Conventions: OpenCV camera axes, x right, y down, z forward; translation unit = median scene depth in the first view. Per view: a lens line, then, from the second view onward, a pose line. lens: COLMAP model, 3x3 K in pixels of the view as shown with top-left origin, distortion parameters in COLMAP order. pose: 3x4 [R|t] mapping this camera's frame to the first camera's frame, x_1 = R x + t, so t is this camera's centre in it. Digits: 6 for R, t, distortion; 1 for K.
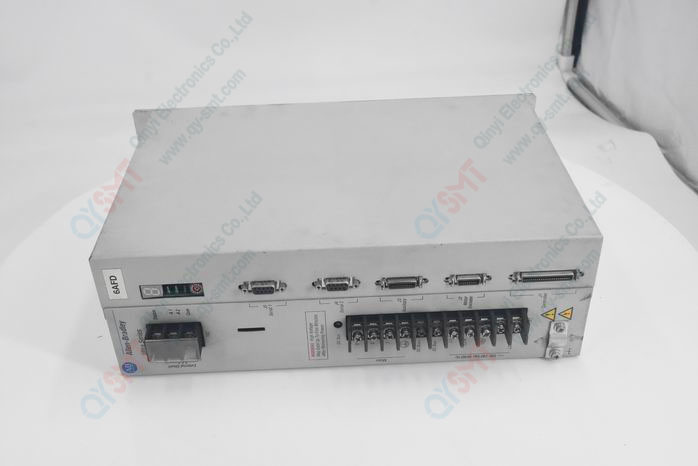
lens RADIAL K [[765.4, 0, 351.2], [0, 765.4, 232.6], [0, 0, 1]] dist [0.109388, 0.000000]
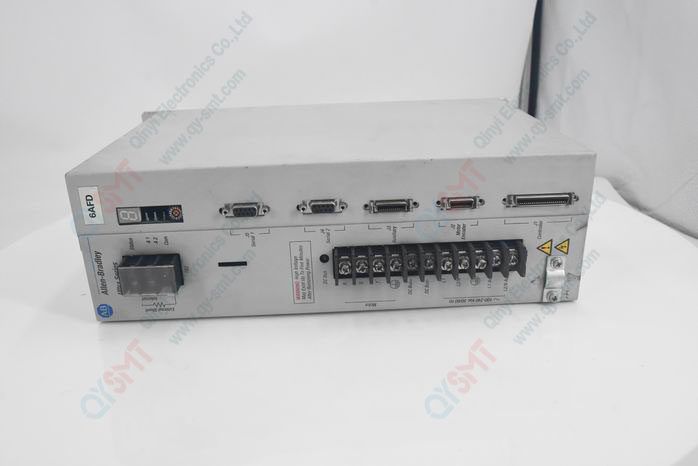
lens RADIAL K [[607.2, 0, 345.3], [0, 607.2, 234.0], [0, 0, 1]] dist [-0.012801, 0.012381]
pose [[0.999985, -0.005081, 0.002111, 0.007139], [0.005425, 0.974493, -0.224351, 0.262108], [-0.000917, 0.224359, 0.974506, 0.268129]]
